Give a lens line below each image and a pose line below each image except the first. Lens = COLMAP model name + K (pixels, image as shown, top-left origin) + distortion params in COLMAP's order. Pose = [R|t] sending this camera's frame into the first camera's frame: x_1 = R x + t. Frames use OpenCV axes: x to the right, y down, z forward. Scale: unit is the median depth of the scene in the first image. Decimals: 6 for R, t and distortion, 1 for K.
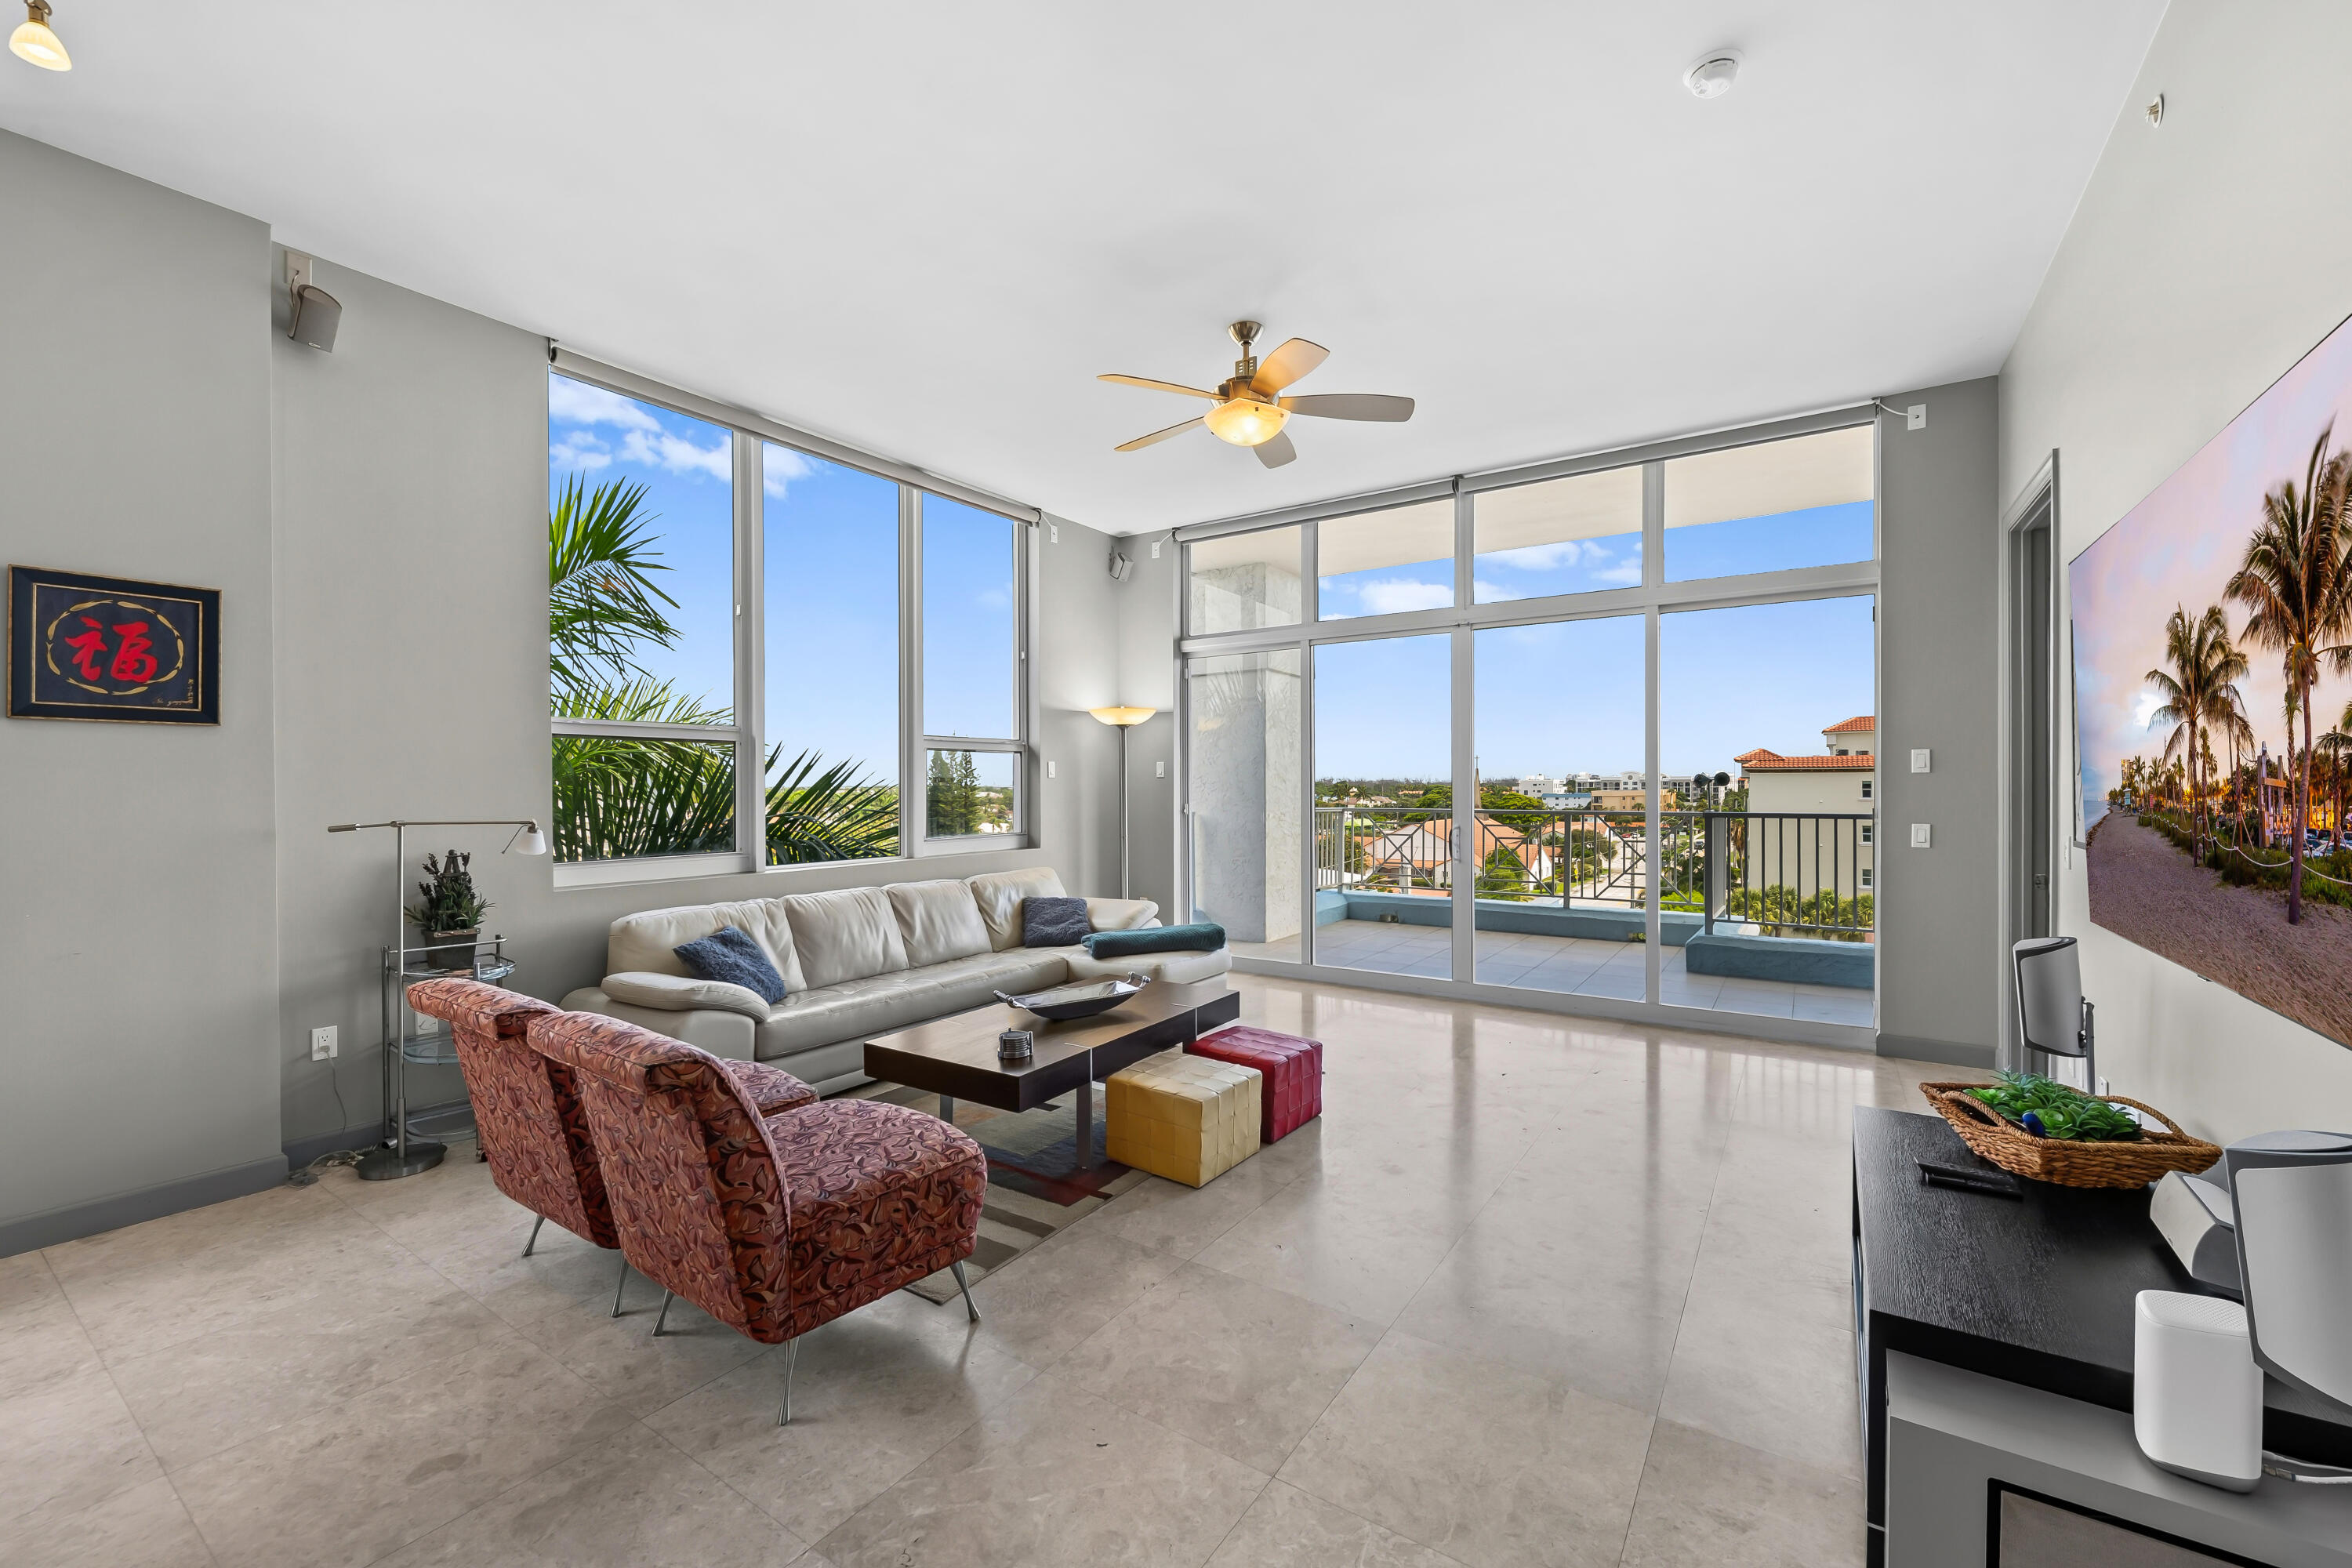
lens RADIAL K [[951.2, 0, 1199.8], [0, 951.2, 790.1], [0, 0, 1]] dist [-0.003175, -0.000207]
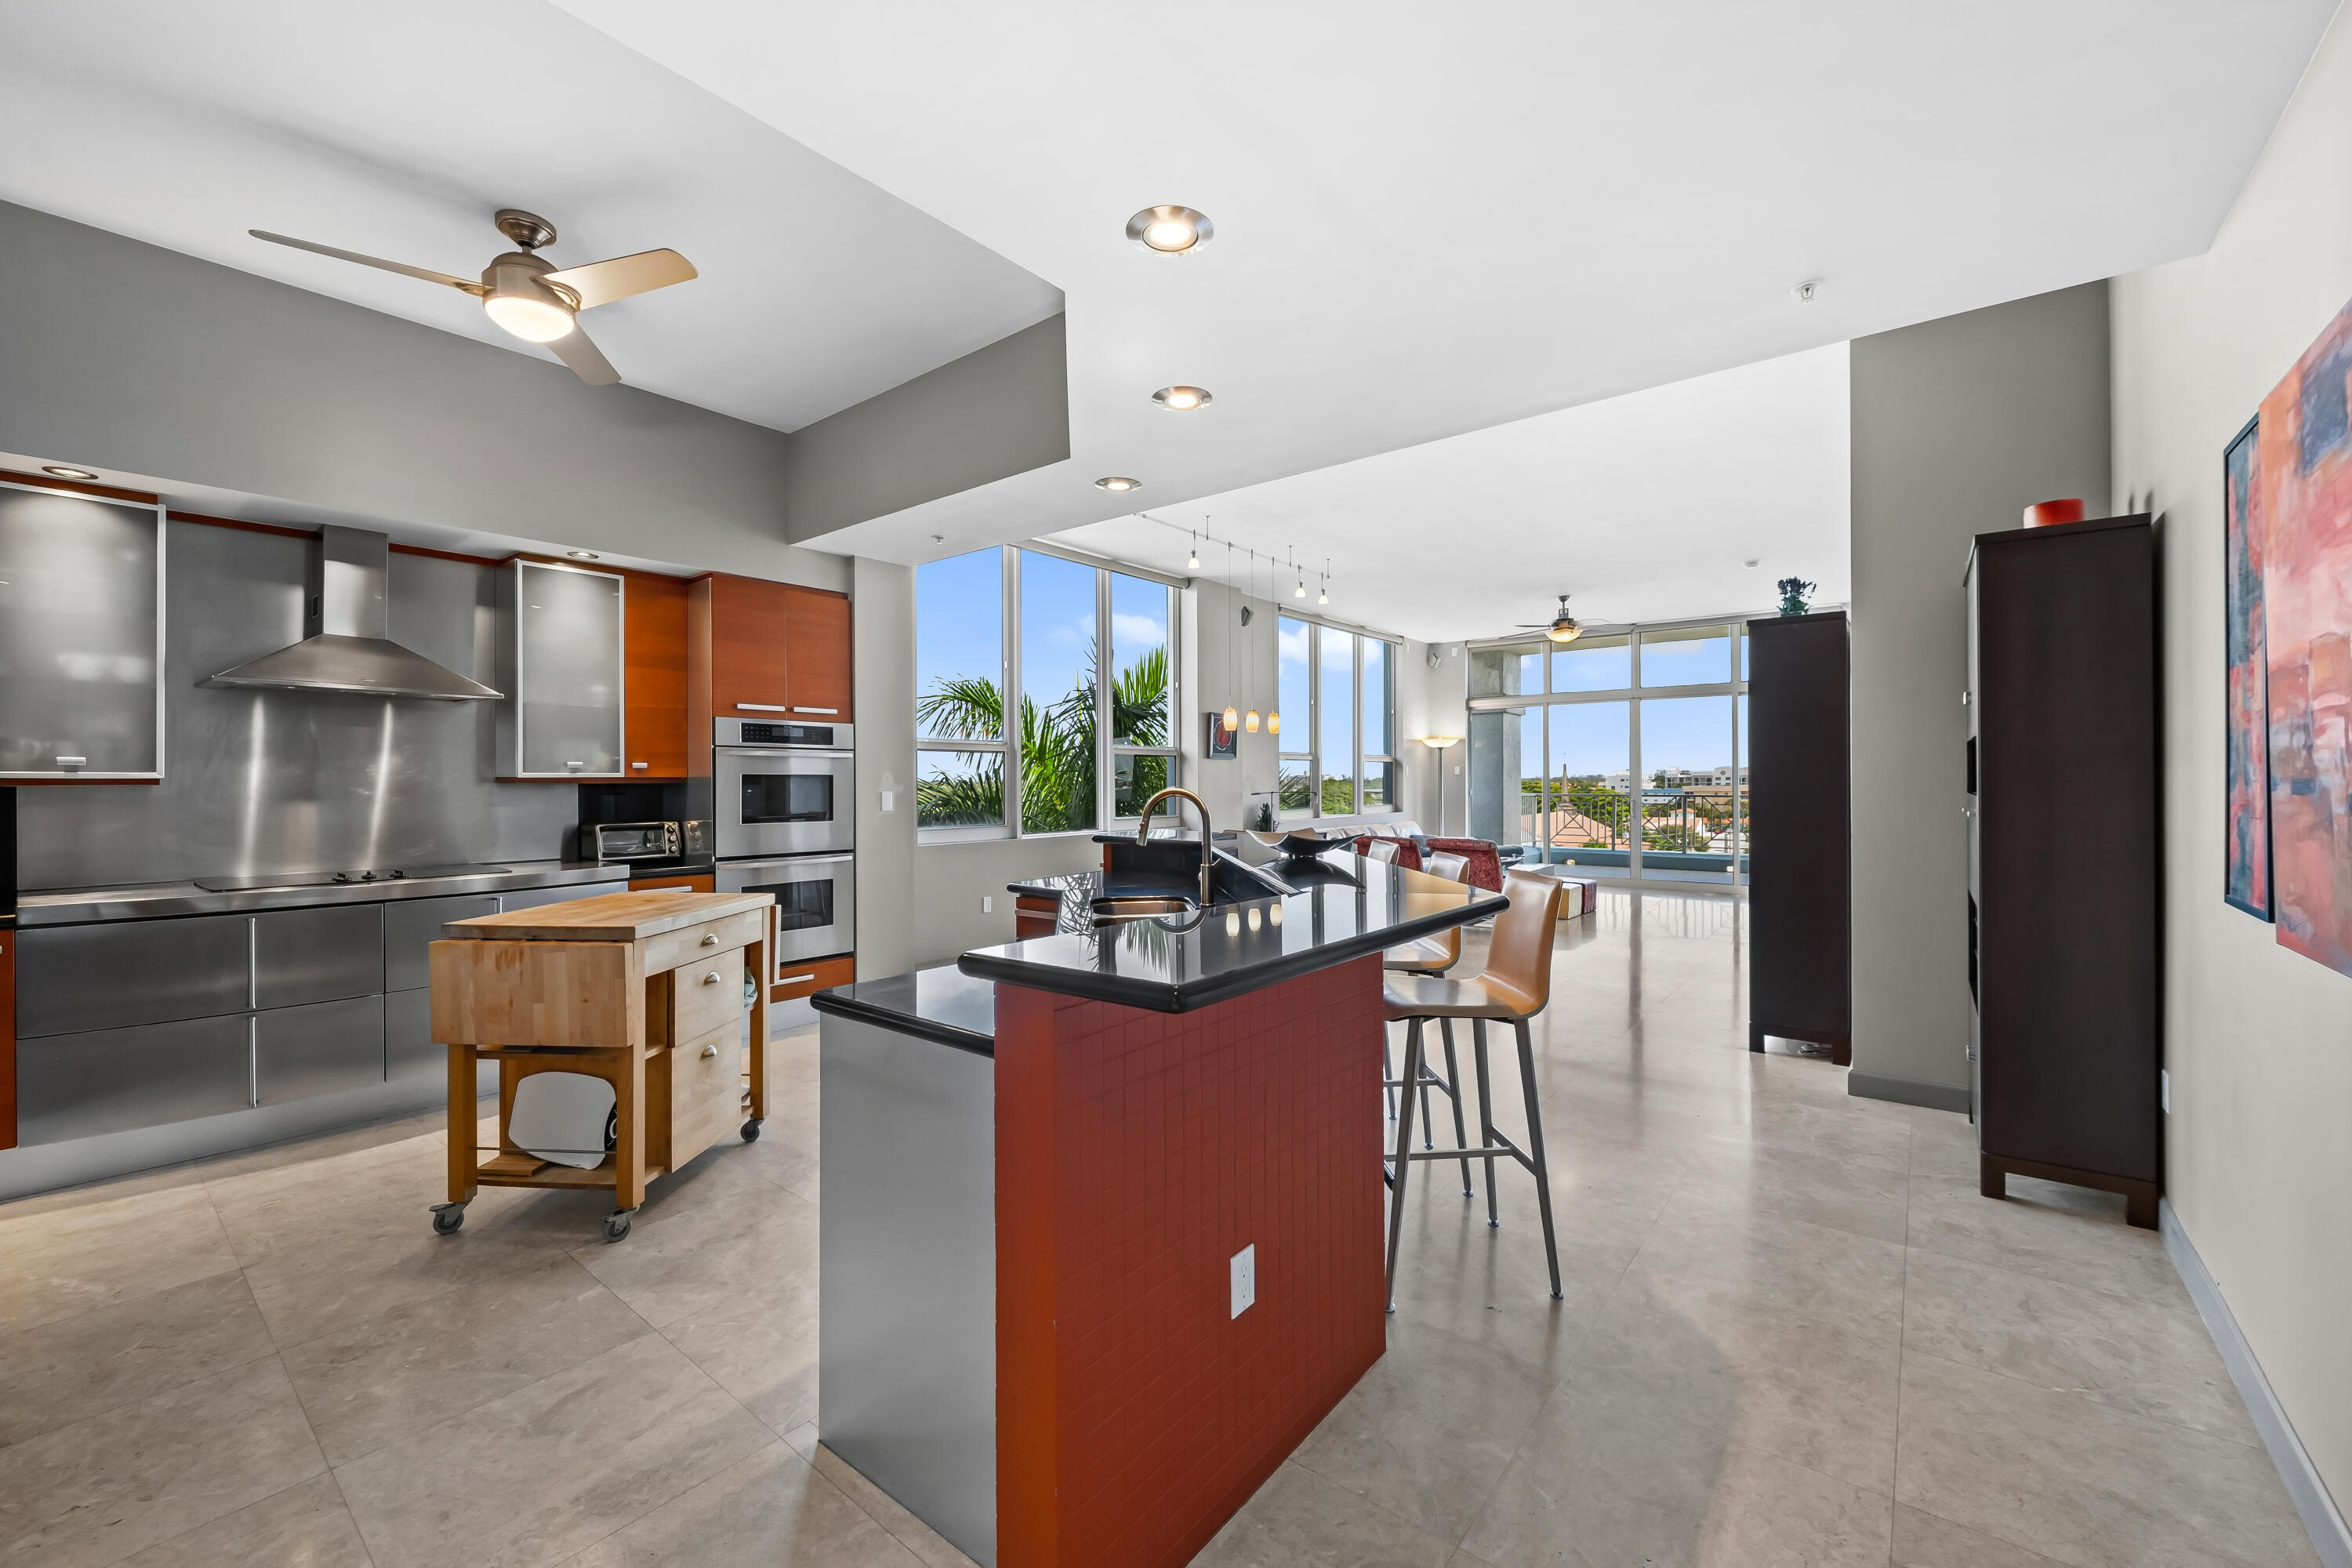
lens RADIAL K [[930.3, 0, 1182.5], [0, 930.3, 779.3], [0, 0, 1]] dist [-0.000527, -0.000318]
pose [[0.994864, -0.002638, -0.101189, -0.472252], [0.001852, 0.999967, -0.007855, 0.010415], [0.101206, 0.007627, 0.994836, -1.036222]]
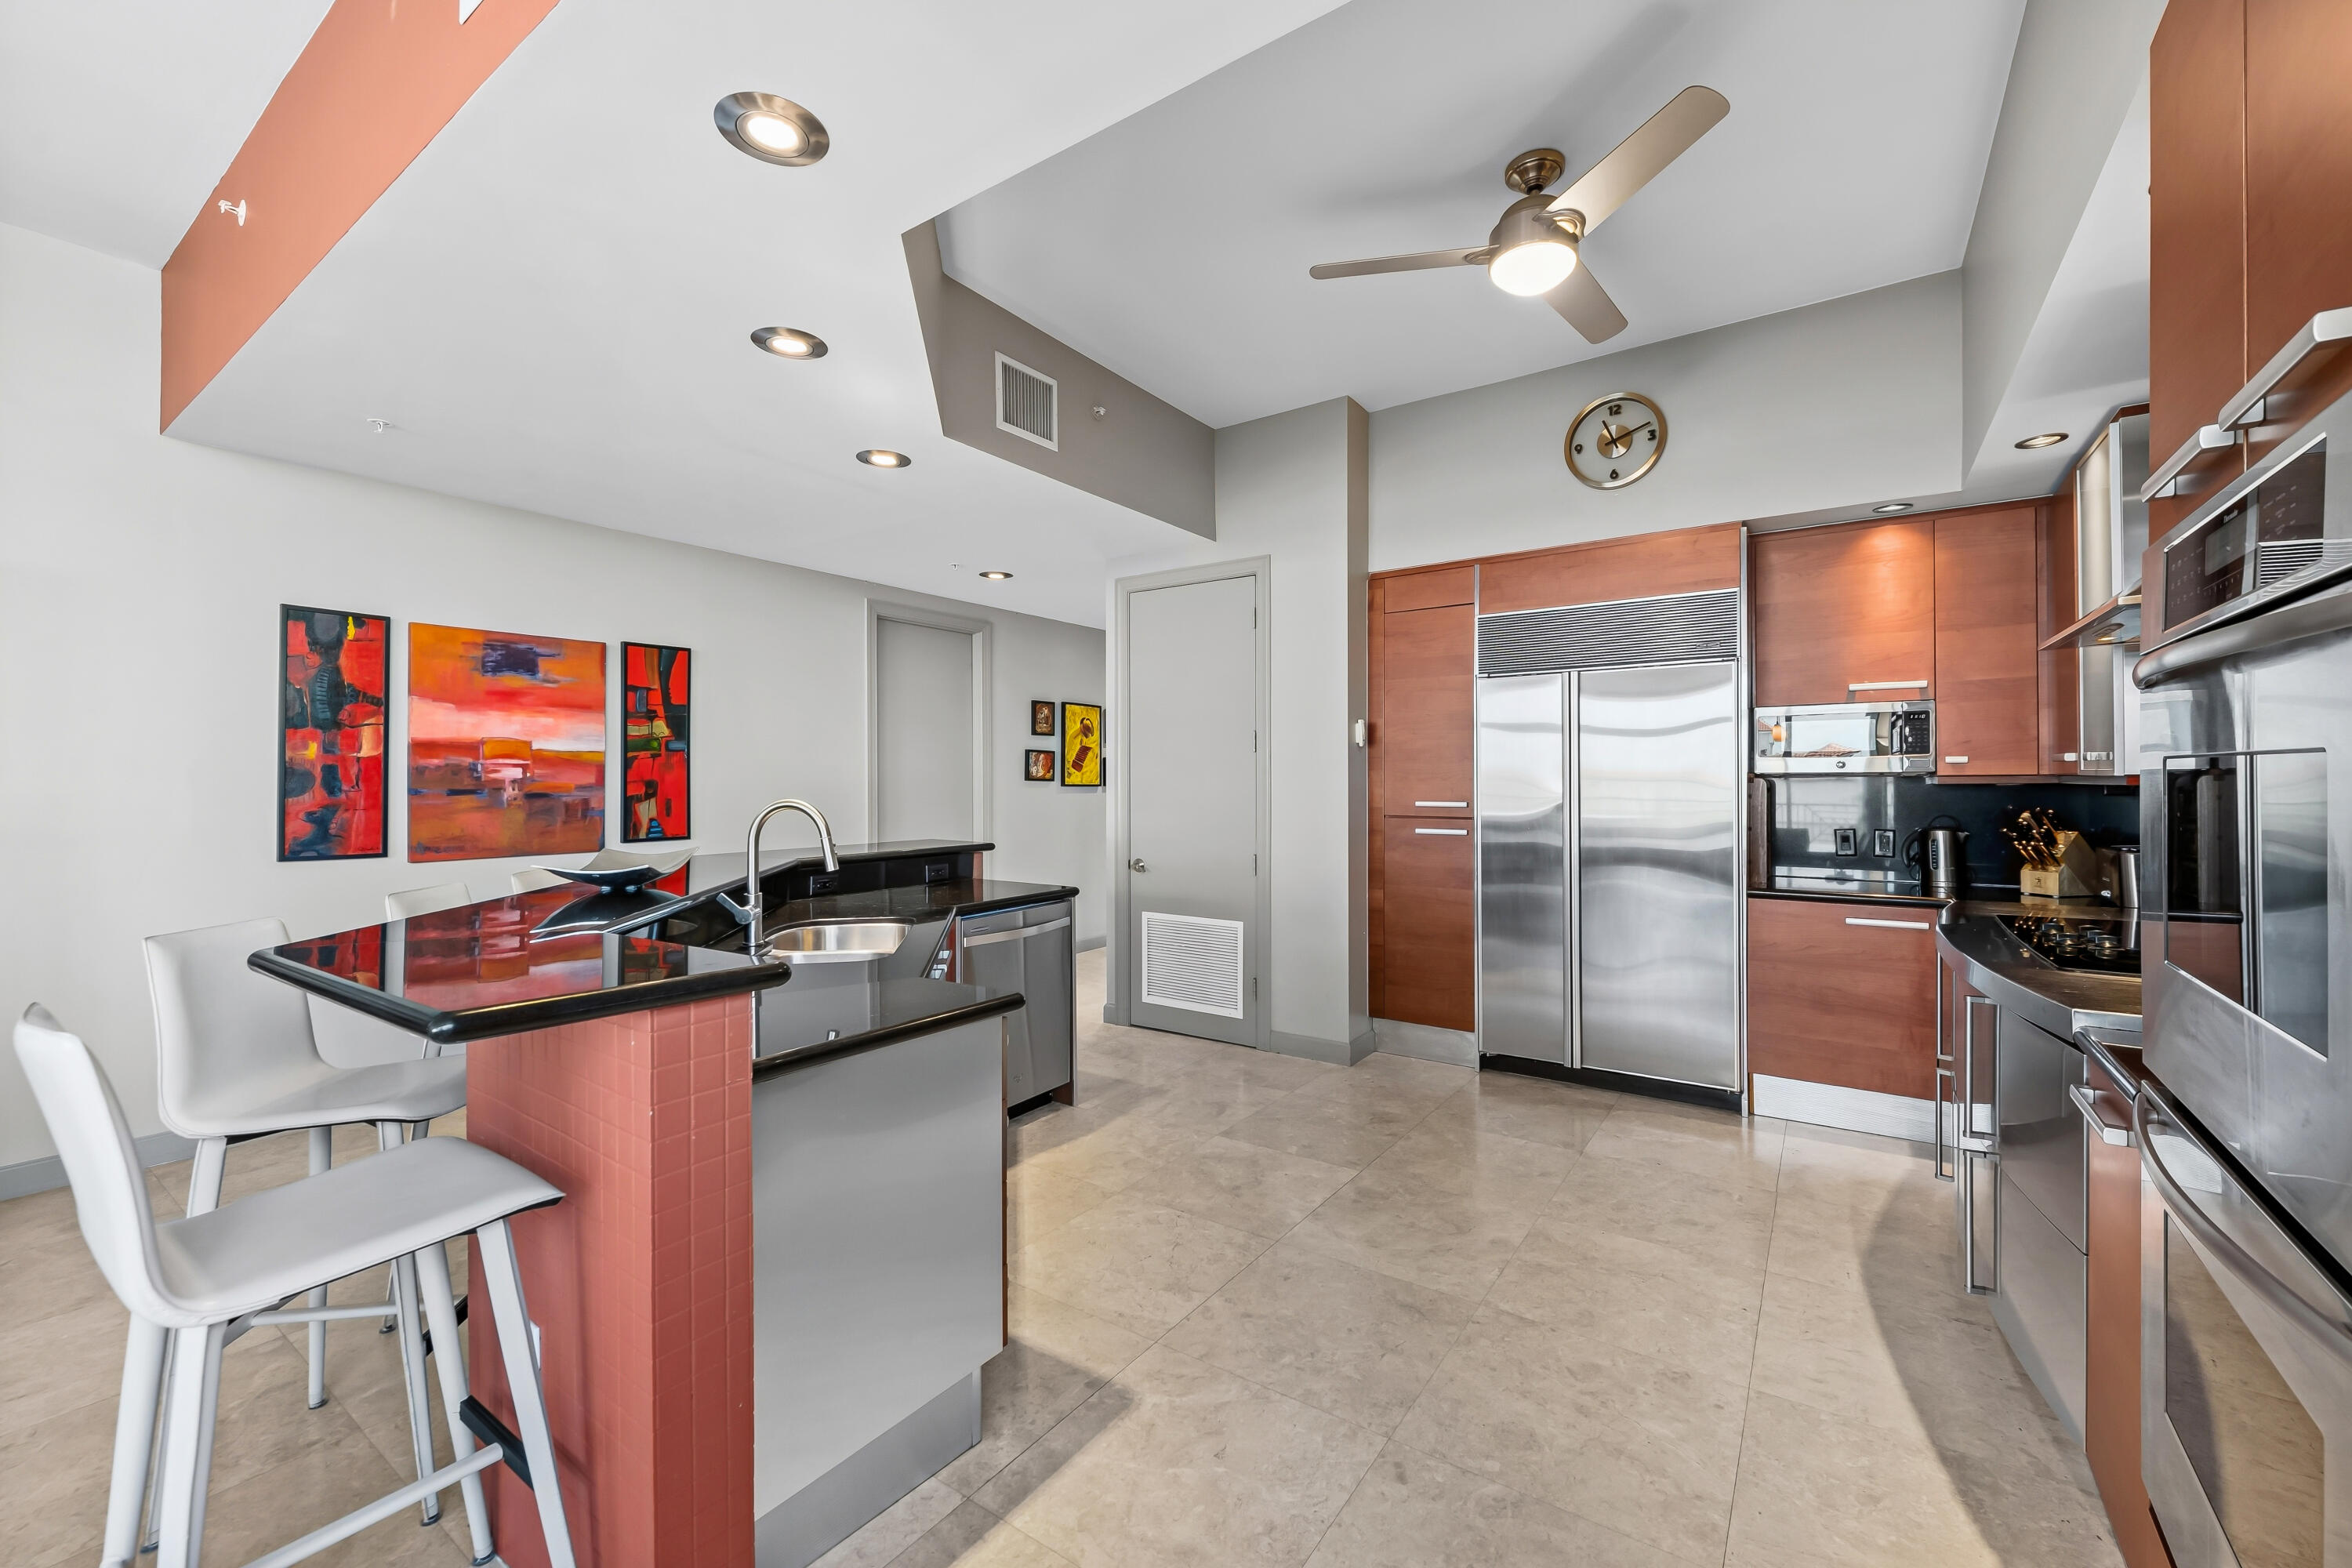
lens RADIAL K [[936.8, 0, 1189.9], [0, 936.8, 776.2], [0, 0, 1]] dist [-0.003612, -0.000209]
pose [[-0.999671, 0.003356, 0.025432, -0.734563], [0.003388, 0.999994, 0.001180, 0.001983], [-0.025428, 0.001266, -0.999676, -0.043815]]
